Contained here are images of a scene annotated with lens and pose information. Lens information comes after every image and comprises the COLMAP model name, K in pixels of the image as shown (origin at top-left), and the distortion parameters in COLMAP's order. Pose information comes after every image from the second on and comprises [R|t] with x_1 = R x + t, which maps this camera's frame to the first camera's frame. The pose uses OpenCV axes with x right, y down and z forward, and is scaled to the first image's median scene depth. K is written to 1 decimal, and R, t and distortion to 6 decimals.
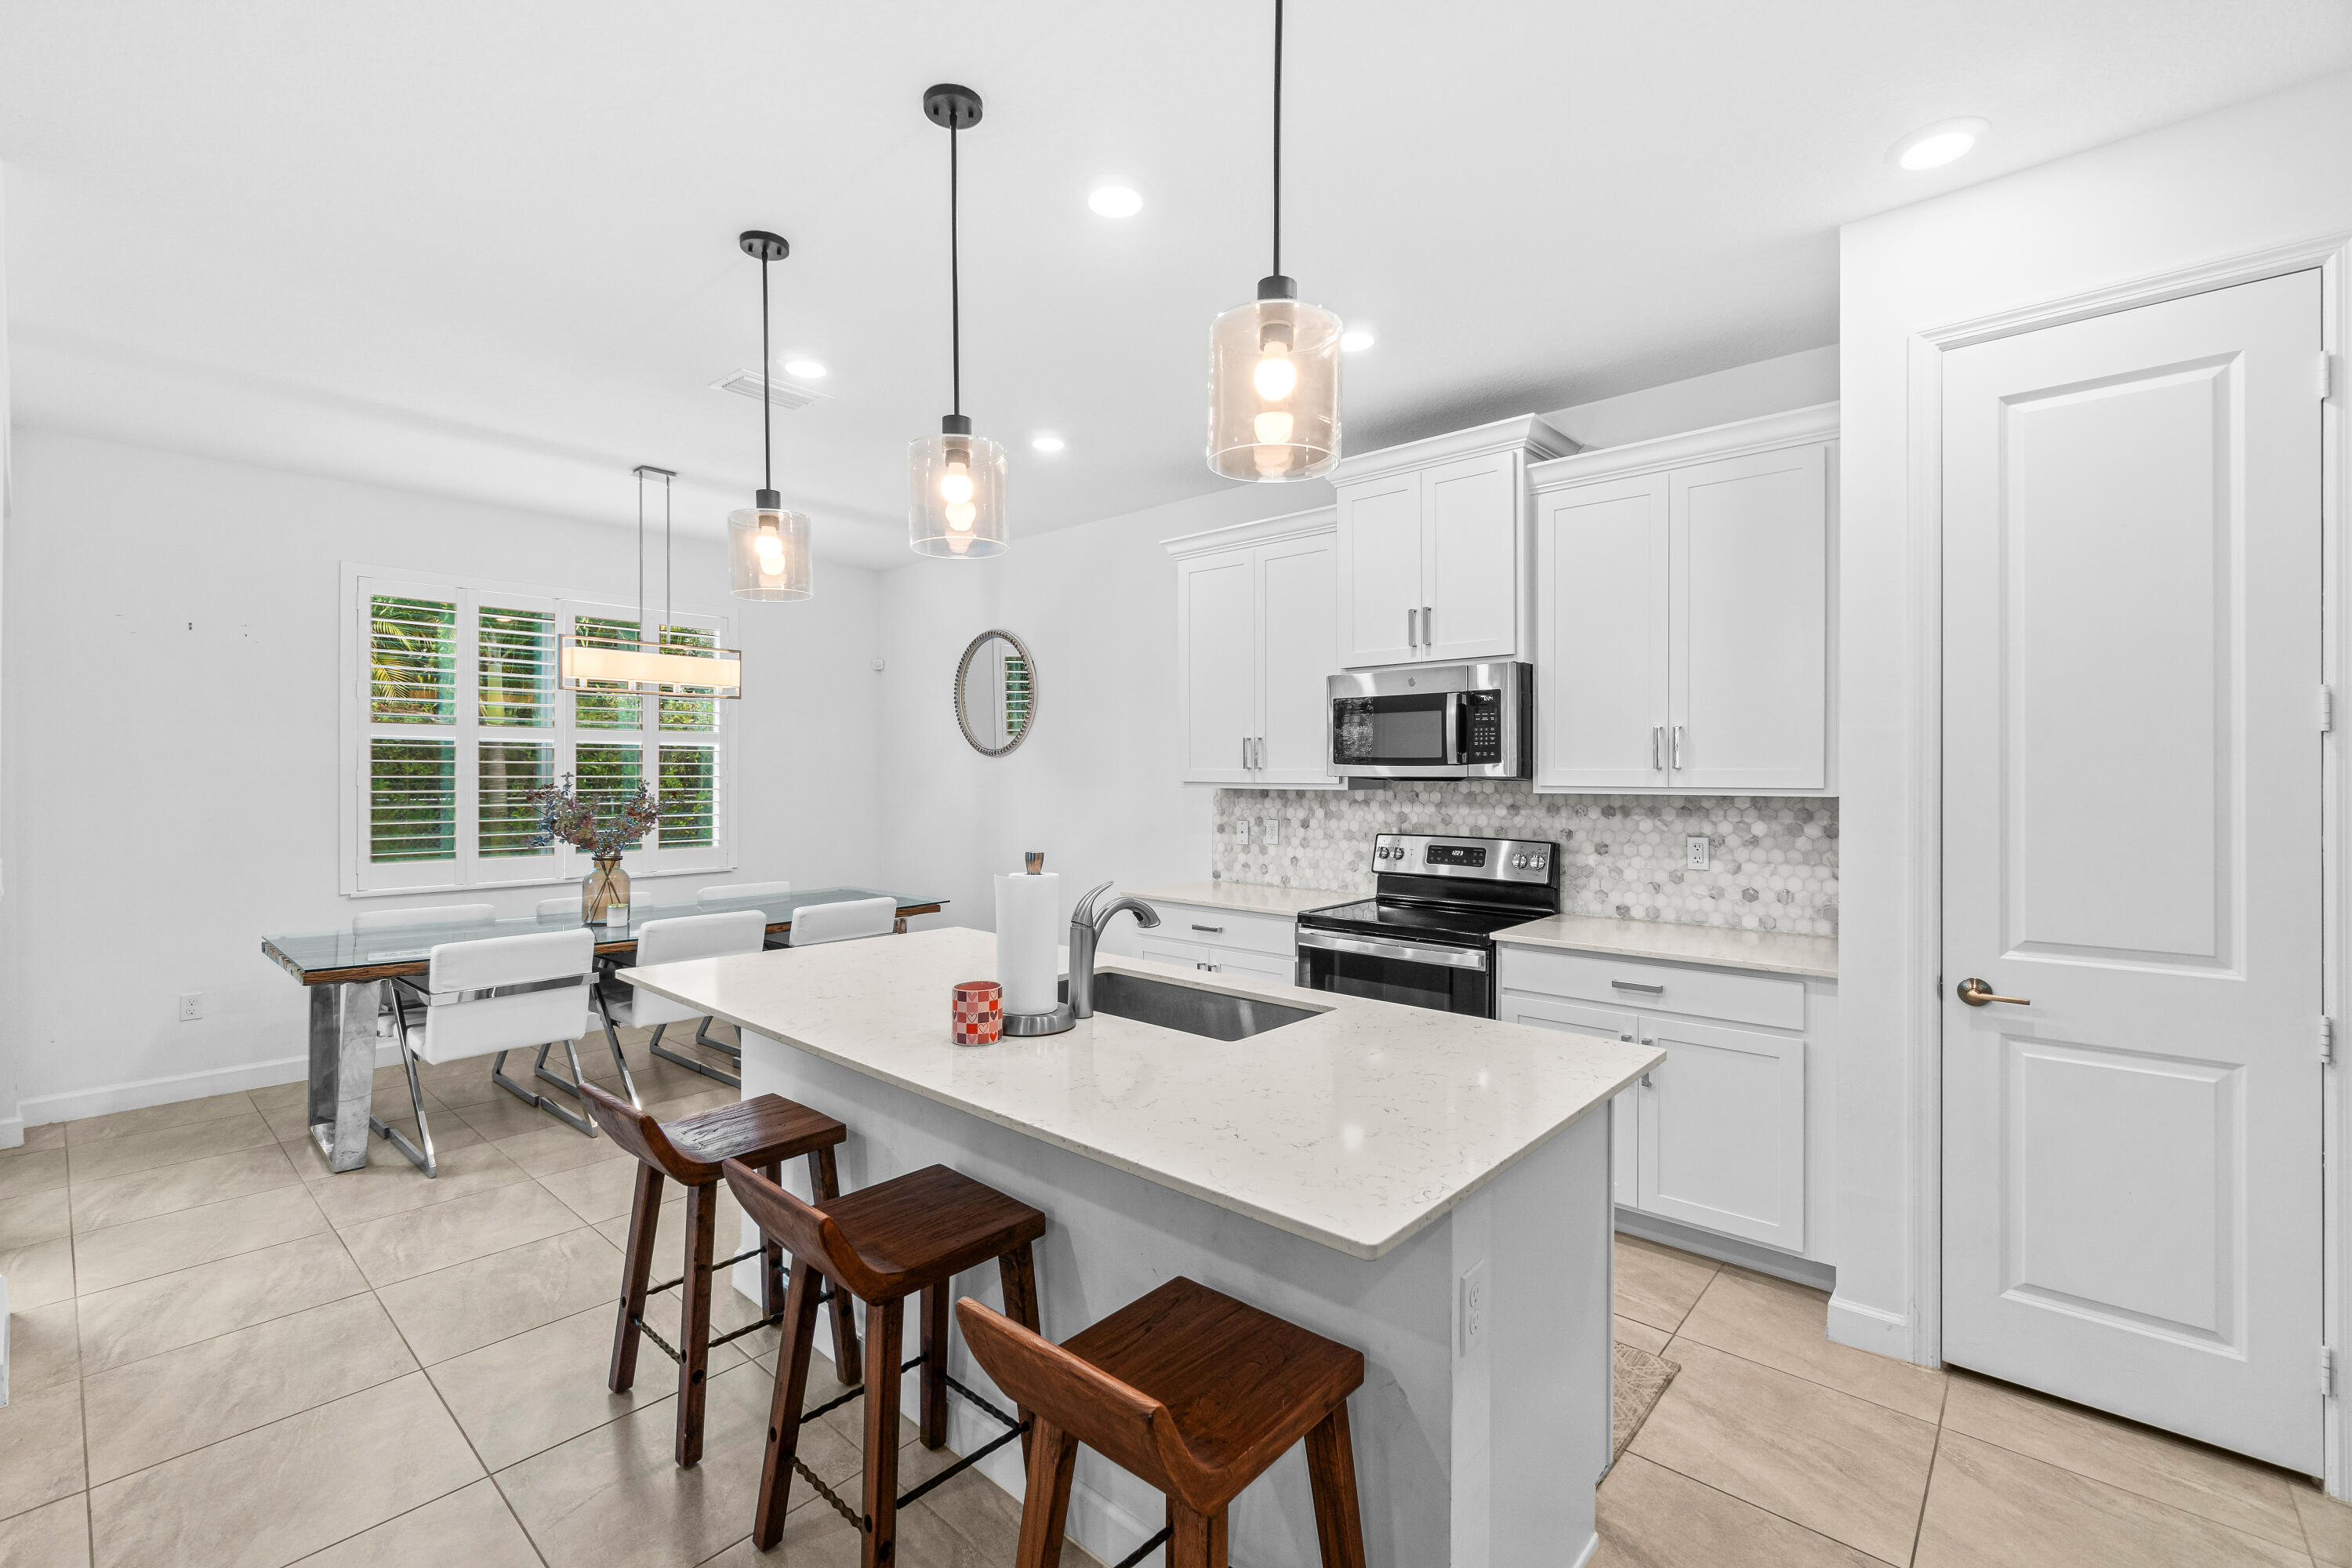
lens RADIAL K [[1011.1, 0, 1180.0], [0, 1011.1, 775.0], [0, 0, 1]] dist [0.000067, 0.000017]
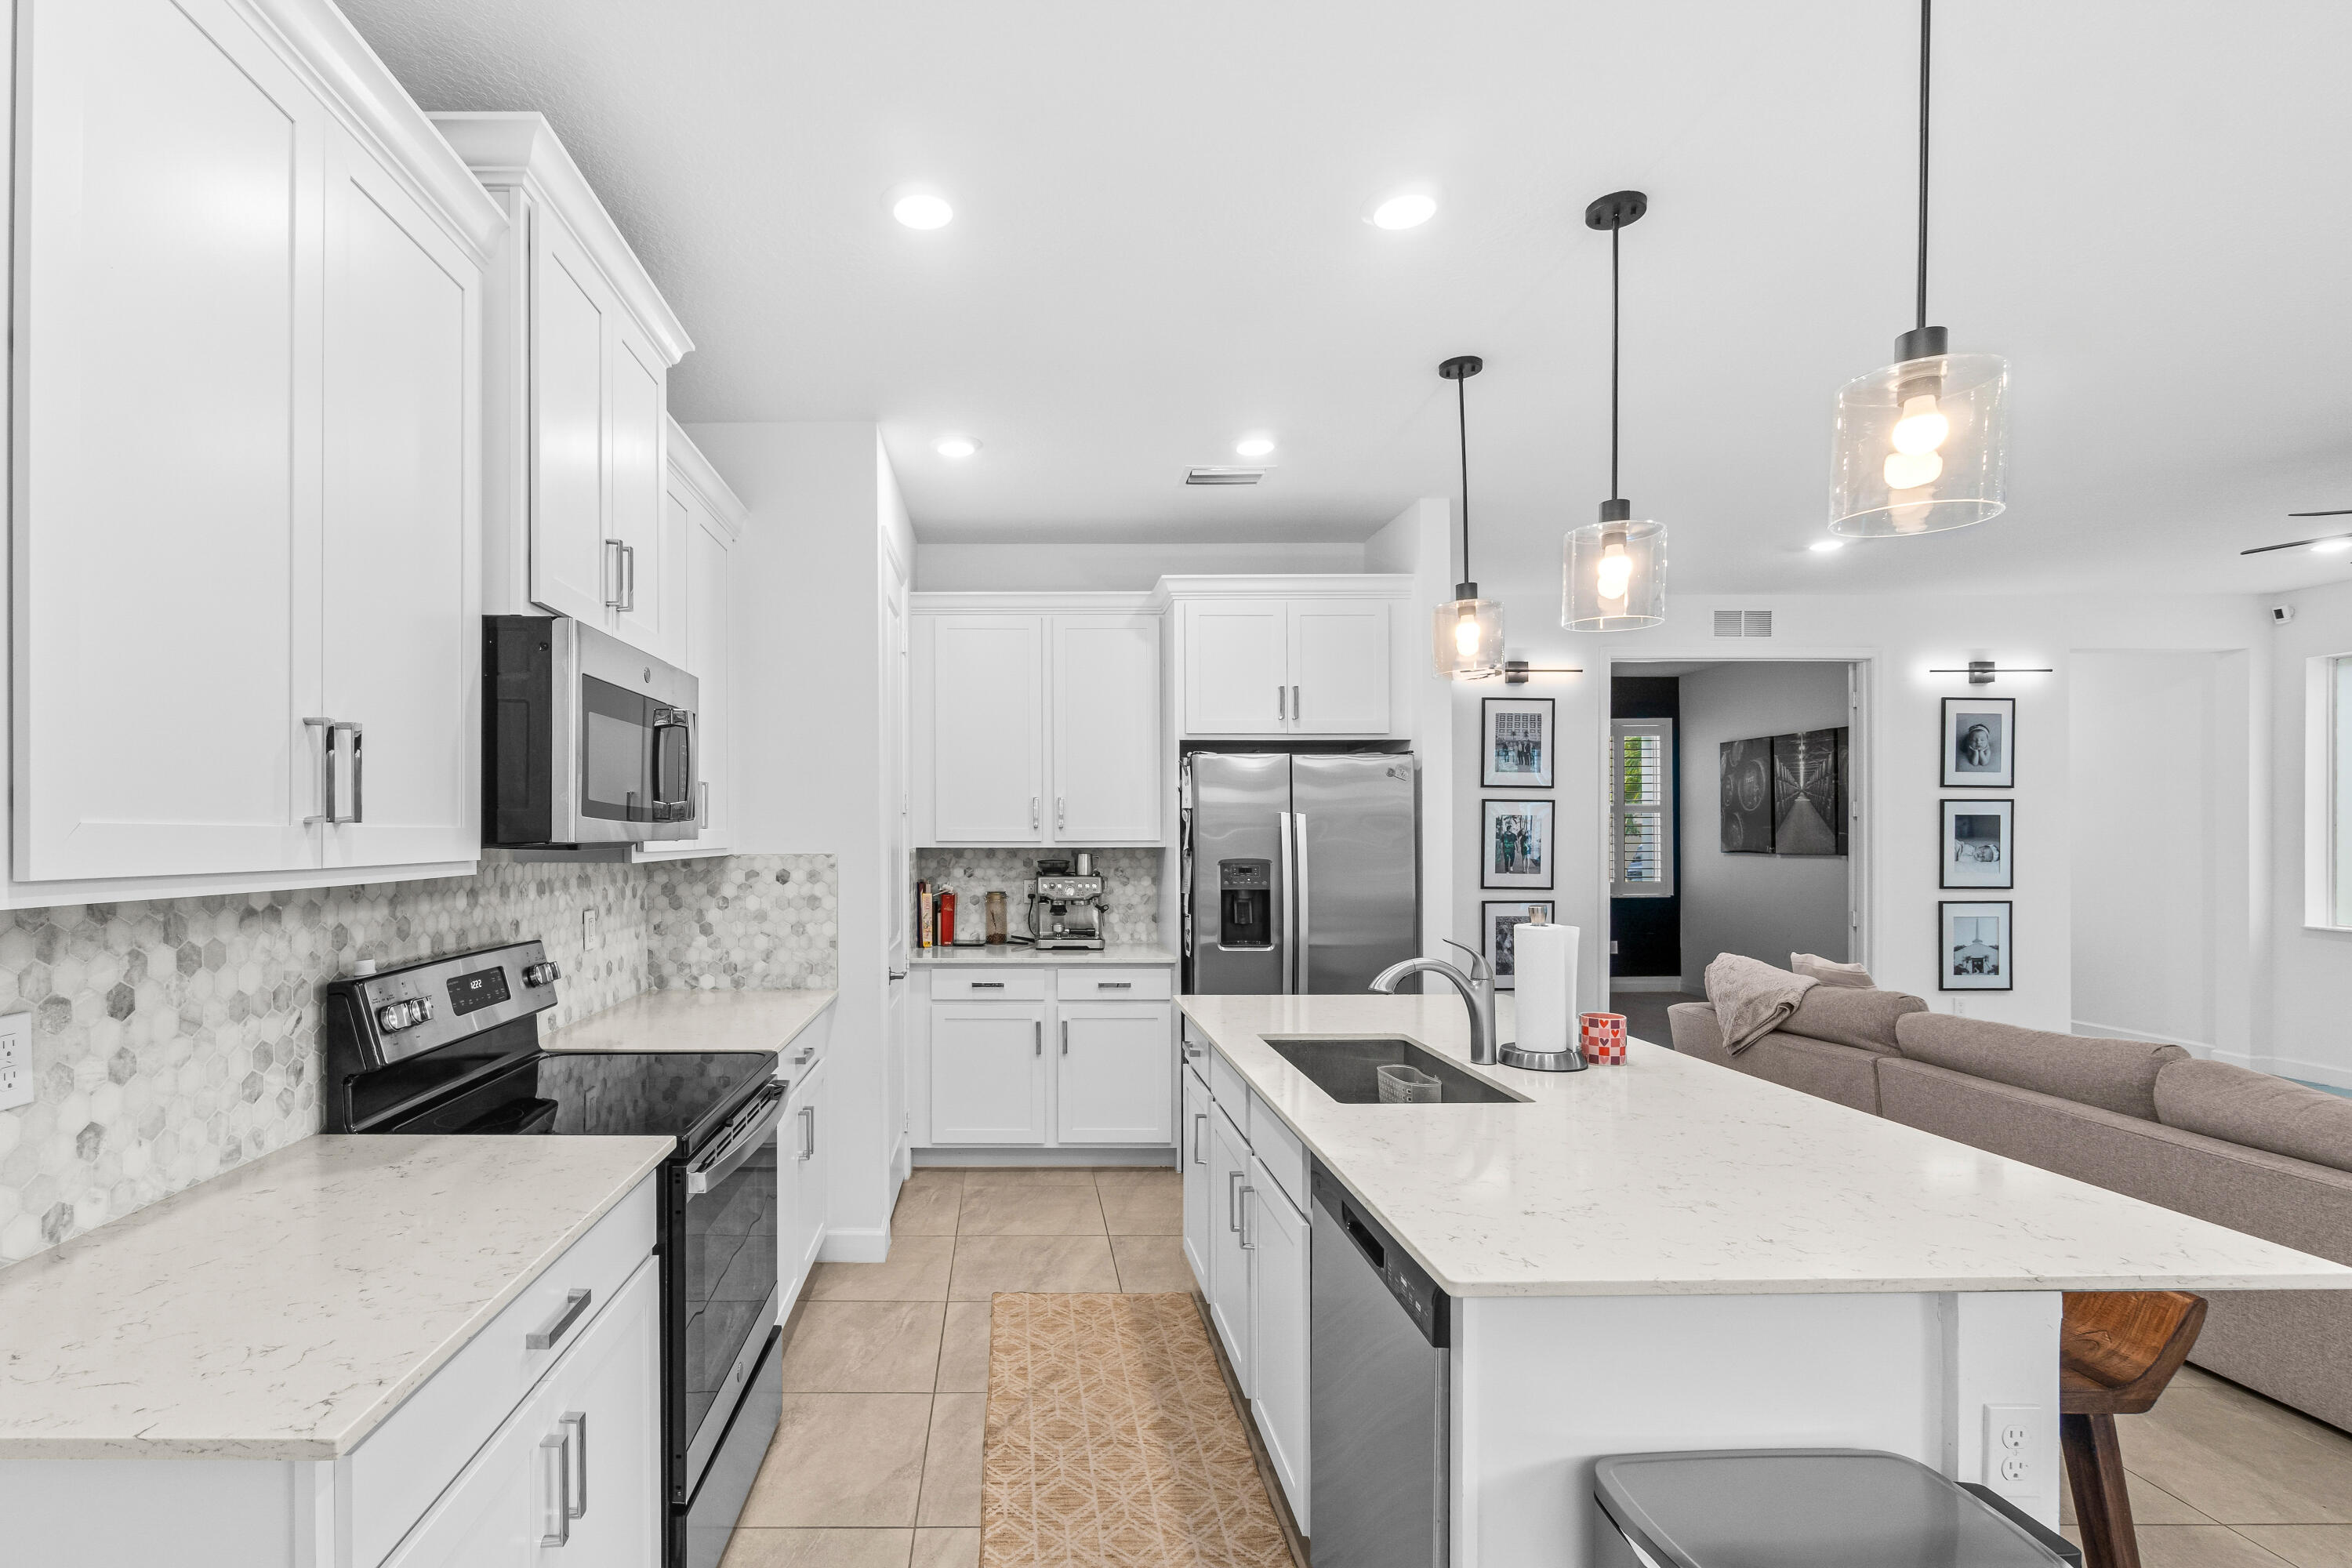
lens RADIAL K [[1011.1, 0, 1099.6], [0, 1011.1, 834.8], [0, 0, 1]] dist [0.000067, 0.000017]
pose [[-0.685355, -0.003545, 0.728200, -0.304253], [-0.000363, 0.999990, 0.004526, -0.003942], [-0.728209, 0.002838, -0.685350, 1.011234]]
